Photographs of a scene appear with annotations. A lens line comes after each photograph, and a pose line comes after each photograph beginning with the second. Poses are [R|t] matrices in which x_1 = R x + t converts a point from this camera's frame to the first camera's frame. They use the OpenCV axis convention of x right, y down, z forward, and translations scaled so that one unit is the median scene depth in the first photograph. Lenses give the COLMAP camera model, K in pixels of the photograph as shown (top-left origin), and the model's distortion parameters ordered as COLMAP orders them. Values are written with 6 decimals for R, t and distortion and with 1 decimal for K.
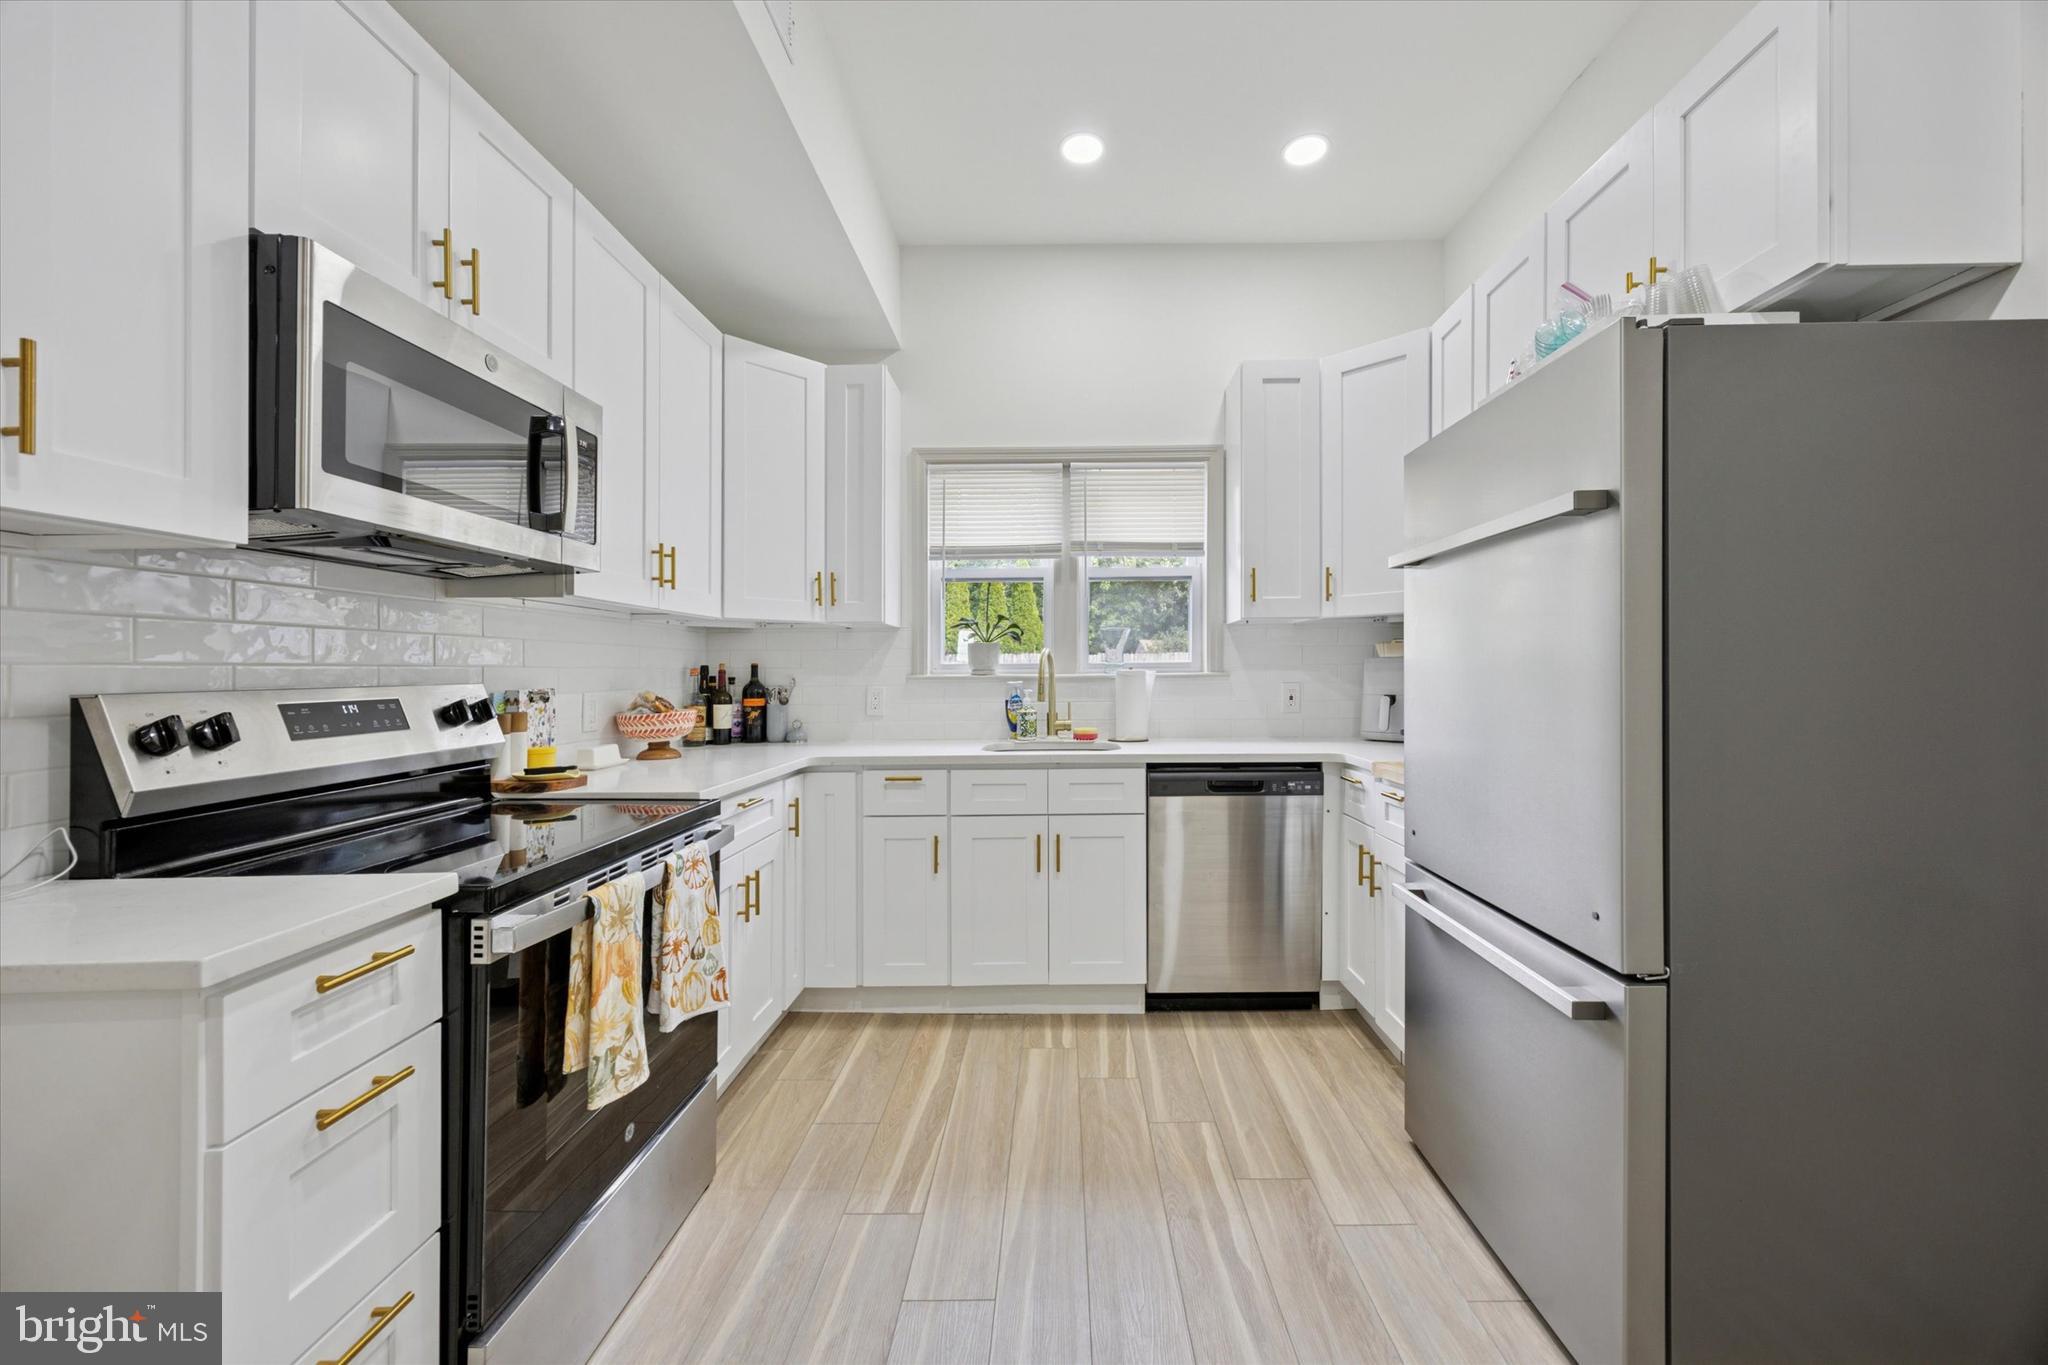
lens RADIAL K [[805.8, 0, 1024.0], [0, 805.8, 682.5], [0, 0, 1]] dist [0.001534, -0.000033]
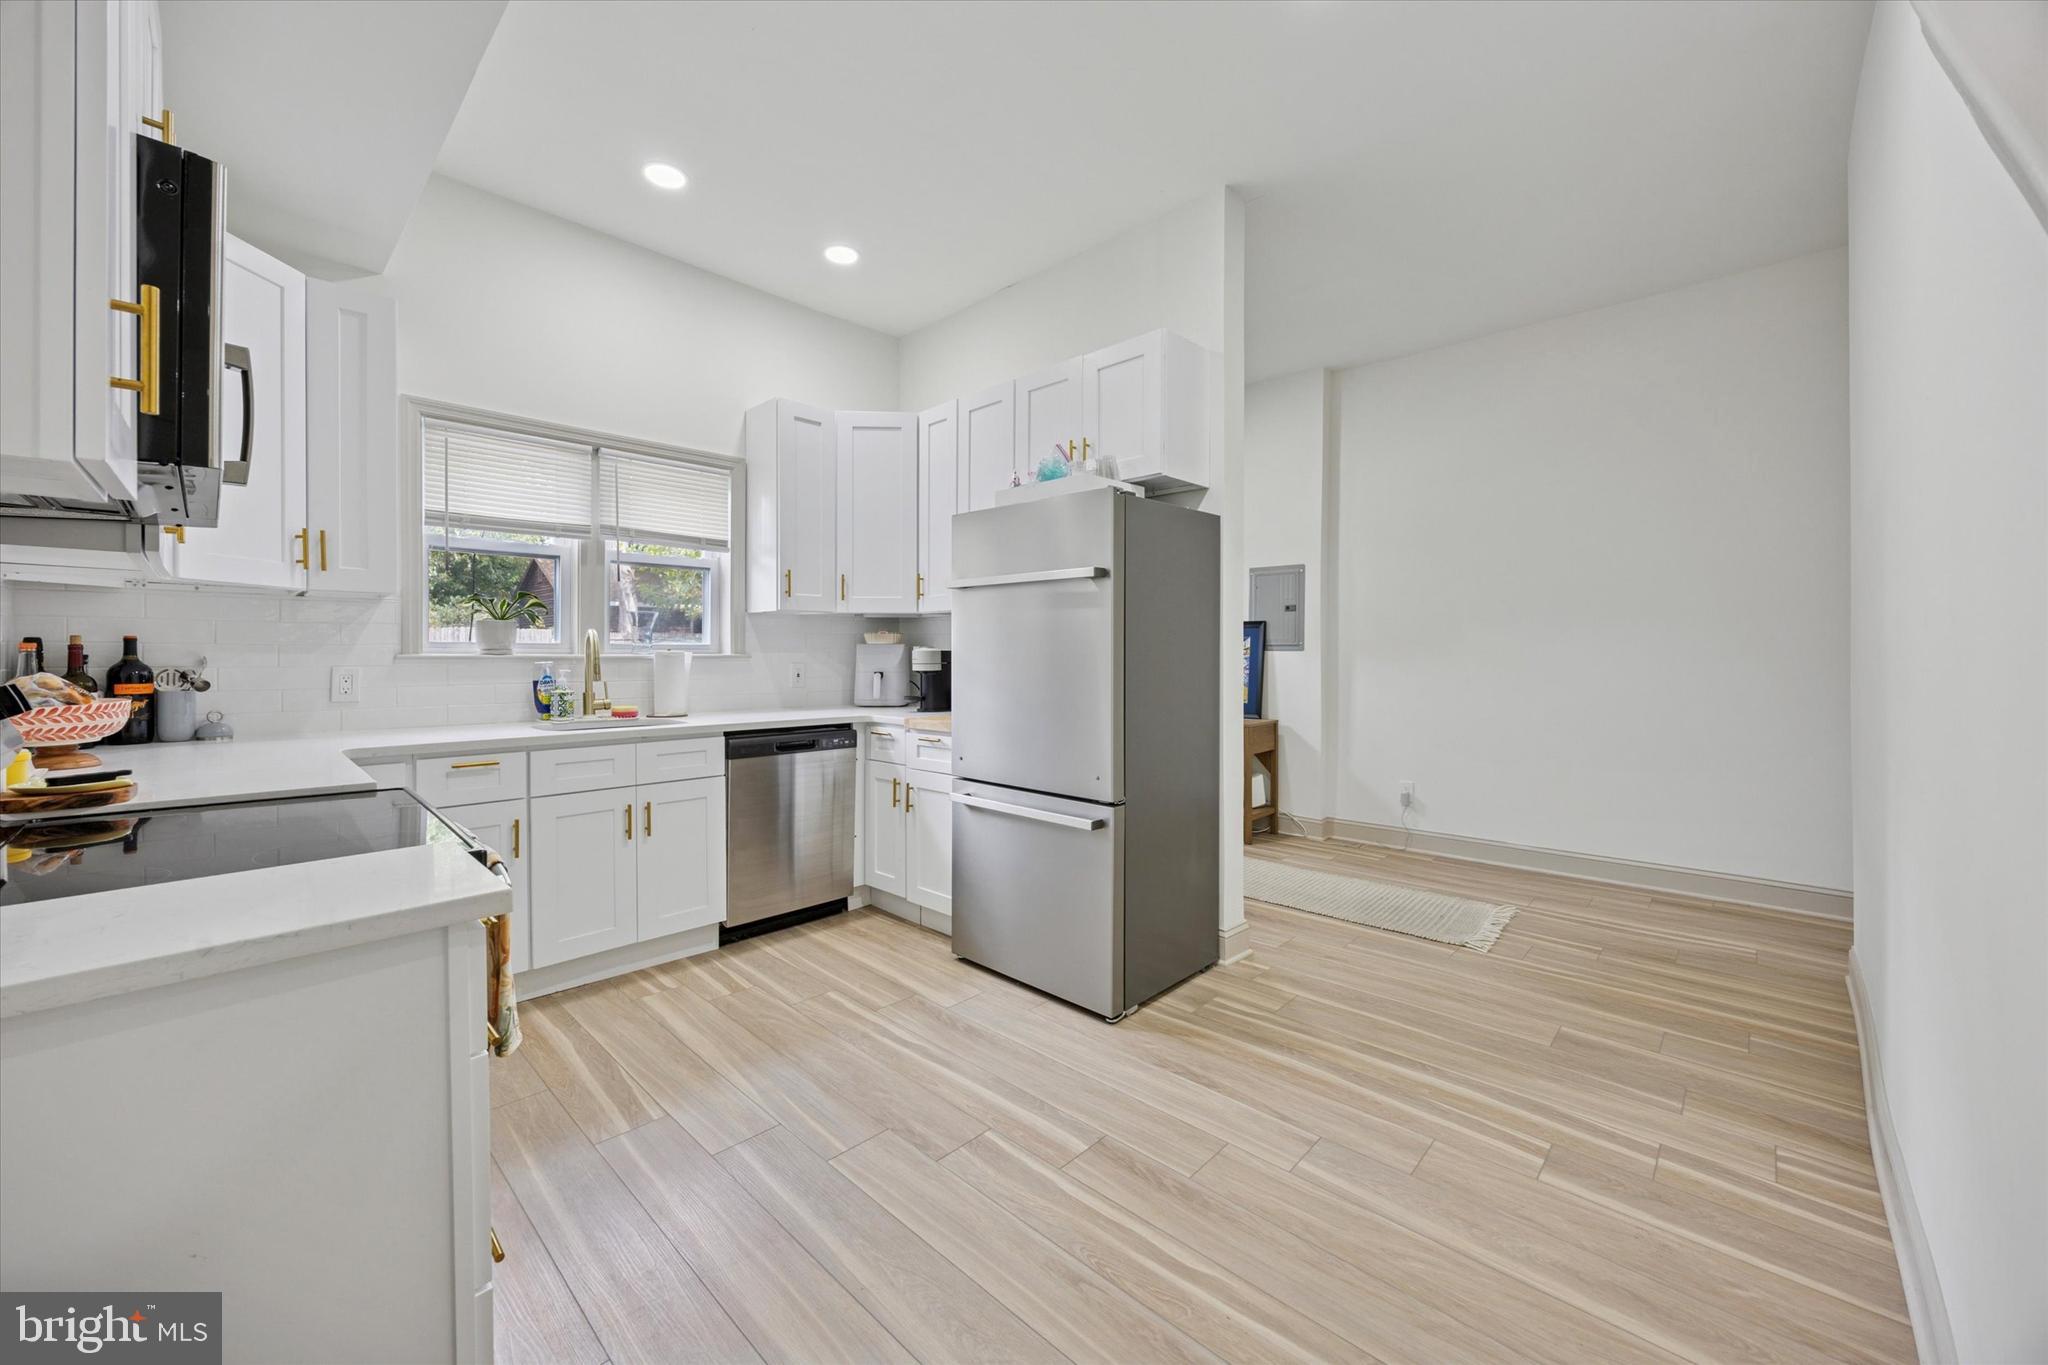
lens RADIAL K [[790.2, 0, 1022.9], [0, 790.2, 666.5], [0, 0, 1]] dist [0.000539, -0.000081]
pose [[0.695735, -0.003016, 0.718292, -0.359970], [-0.000002, 0.999991, 0.004201, 0.000936], [-0.718298, -0.002924, 0.695729, -0.102457]]
